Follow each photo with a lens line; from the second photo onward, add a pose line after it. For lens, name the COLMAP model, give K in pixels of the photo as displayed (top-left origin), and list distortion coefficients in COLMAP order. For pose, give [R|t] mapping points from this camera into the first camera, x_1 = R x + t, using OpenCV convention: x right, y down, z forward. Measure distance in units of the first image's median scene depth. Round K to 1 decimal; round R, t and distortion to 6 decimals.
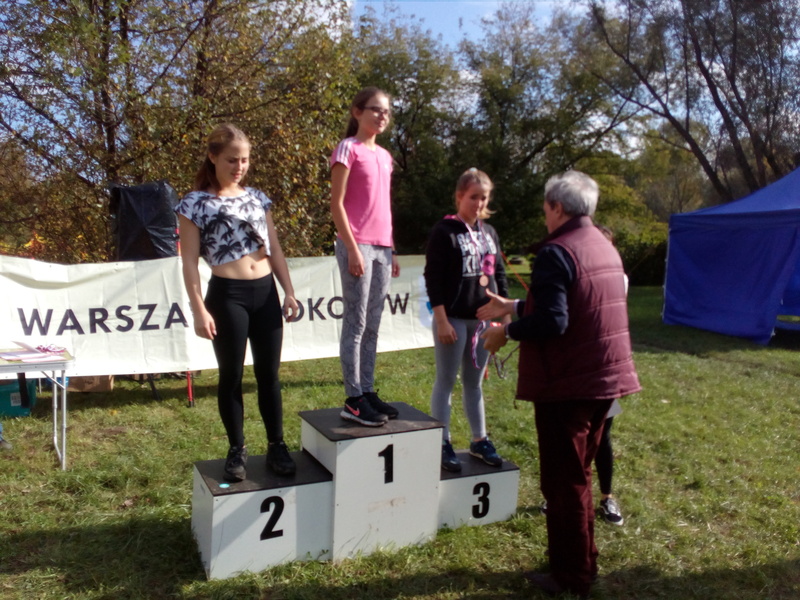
lens RADIAL K [[664.7, 0, 398.4], [0, 664.7, 318.0], [0, 0, 1]] dist [0.014777, -0.063191]
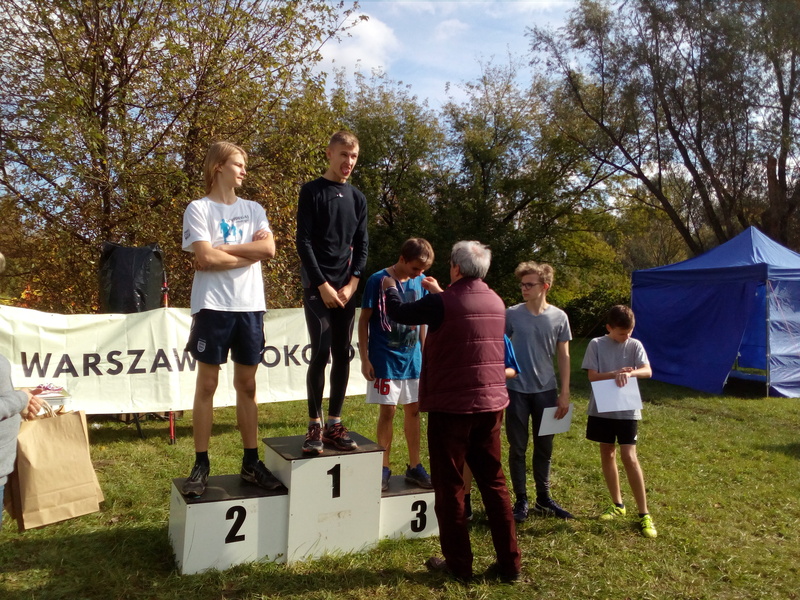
lens RADIAL K [[682.8, 0, 403.5], [0, 682.8, 319.4], [0, 0, 1]] dist [0.023867, -0.095629]
pose [[0.999903, 0.003377, 0.013528, 0.049198], [-0.002300, 0.996886, -0.078822, 0.015325], [-0.013752, 0.078784, 0.996797, -0.135743]]
